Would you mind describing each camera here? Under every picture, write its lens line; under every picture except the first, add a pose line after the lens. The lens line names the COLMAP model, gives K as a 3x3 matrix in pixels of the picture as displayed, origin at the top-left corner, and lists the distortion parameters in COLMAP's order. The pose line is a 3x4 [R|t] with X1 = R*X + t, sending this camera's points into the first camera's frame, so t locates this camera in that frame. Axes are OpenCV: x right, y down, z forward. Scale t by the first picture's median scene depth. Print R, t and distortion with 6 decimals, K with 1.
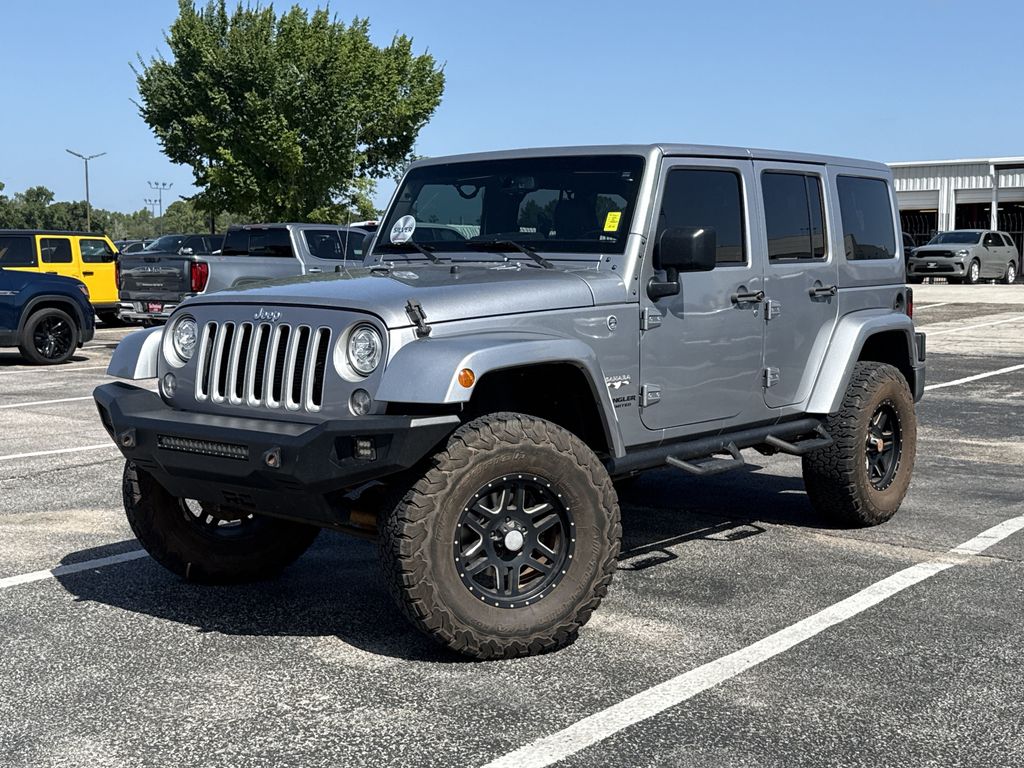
lens RADIAL K [[1335.4, 0, 523.5], [0, 1335.4, 367.2], [0, 0, 1]] dist [0.103979, -0.035513]
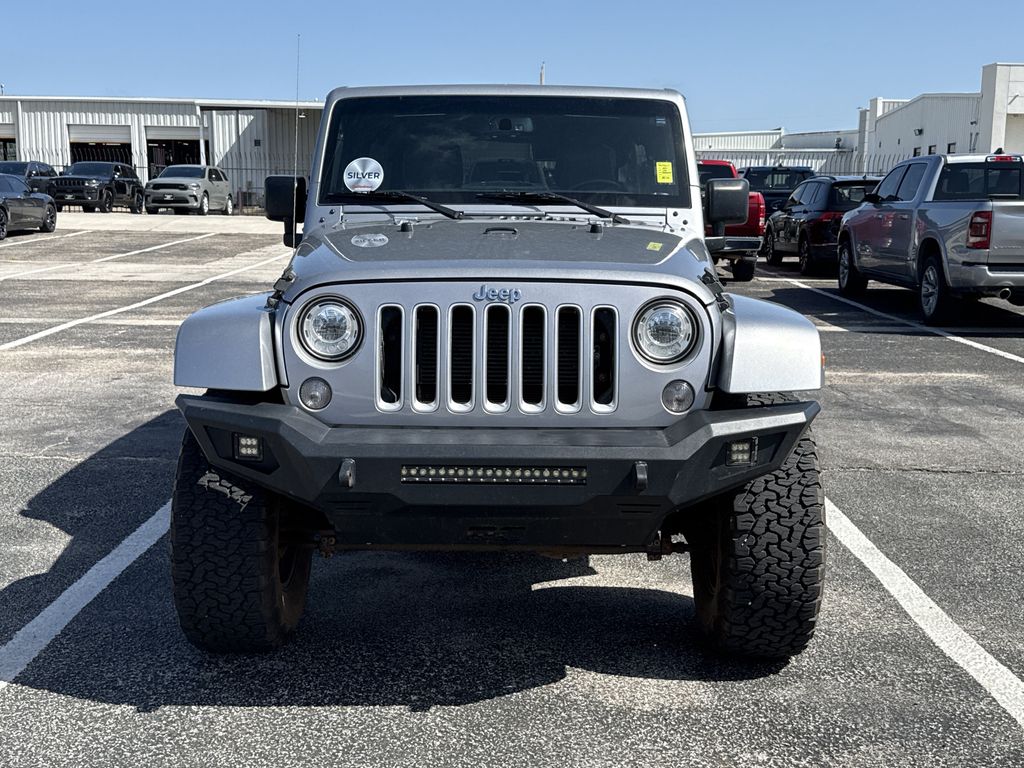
lens RADIAL K [[1196.8, 0, 512.0], [0, 1196.8, 384.0], [0, 0, 1]] dist [0.092622, -0.031358]
pose [[0.794518, -0.092215, 0.600198, -0.538332], [0.043846, 0.994534, 0.094759, -0.046431], [-0.605655, -0.048972, 0.794219, 0.395105]]
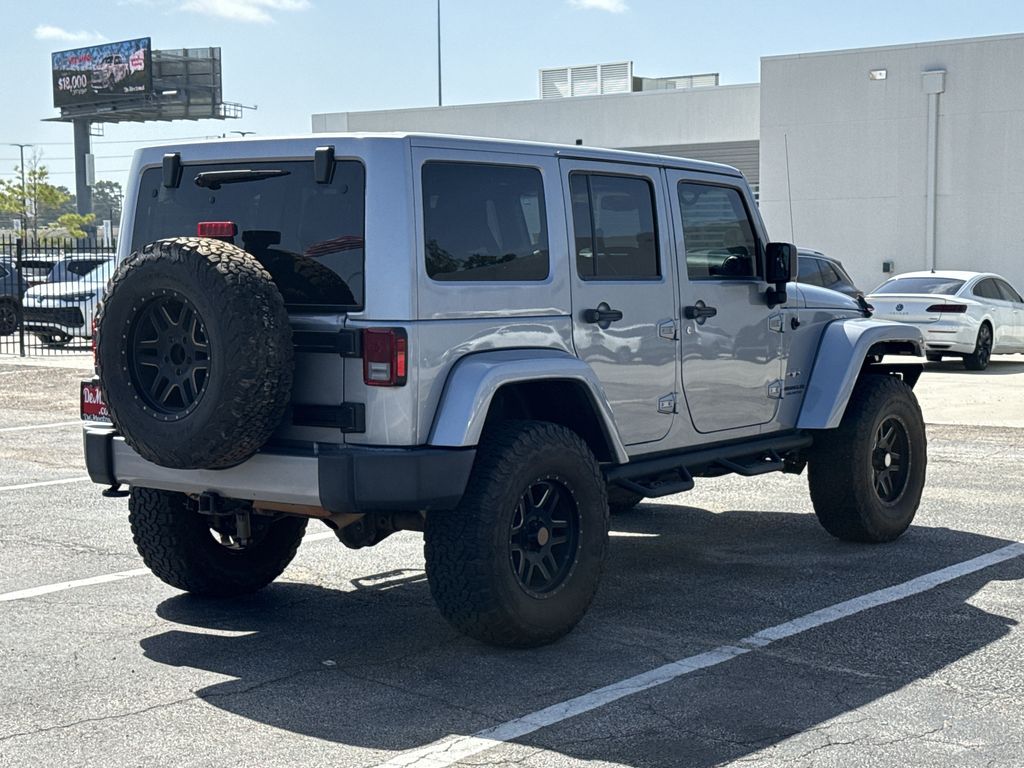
lens RADIAL K [[1756.6, 0, 512.0], [0, 1756.6, 384.0], [0, 0, 1]] dist [0.136889, -0.090648]
pose [[-0.999902, -0.000843, -0.013947, 0.111402], [-0.003050, 0.987279, 0.158970, -0.237058], [0.013635, 0.158997, -0.987185, 2.655481]]
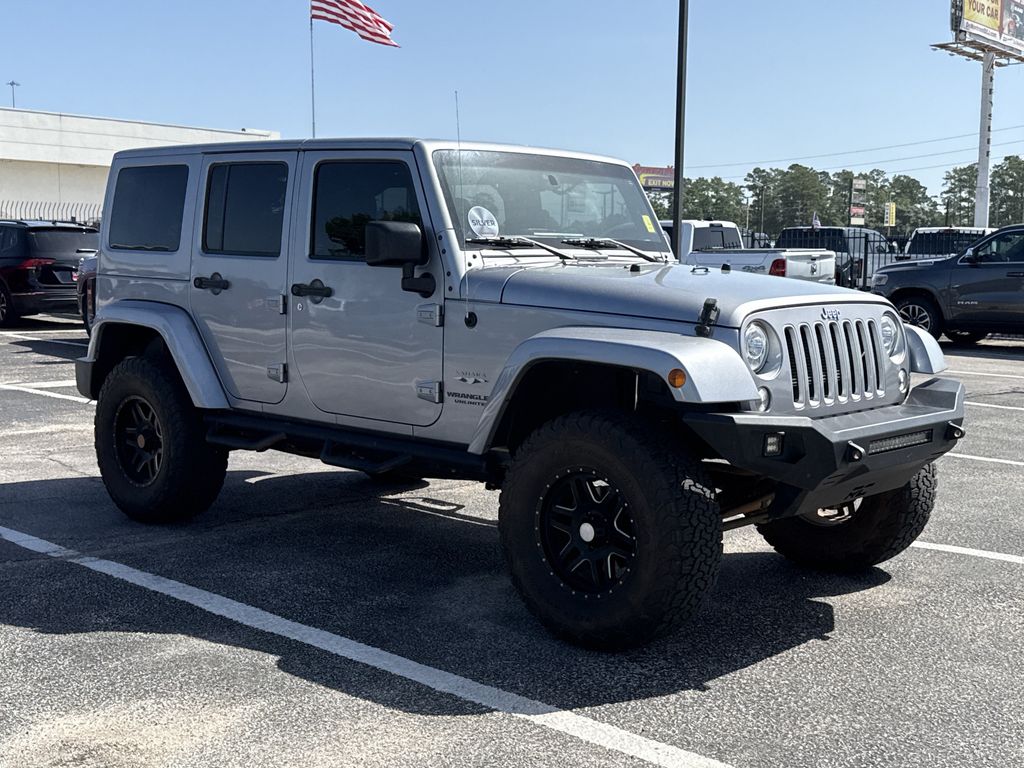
lens RADIAL K [[1285.3, 0, 512.0], [0, 1285.3, 384.0], [0, 0, 1]] dist [0.102006, -0.028329]
pose [[0.084585, -0.102943, 0.991084, -1.075709], [0.069119, 0.992859, 0.097228, -0.088379], [-0.994016, 0.060278, 0.091097, 1.031192]]
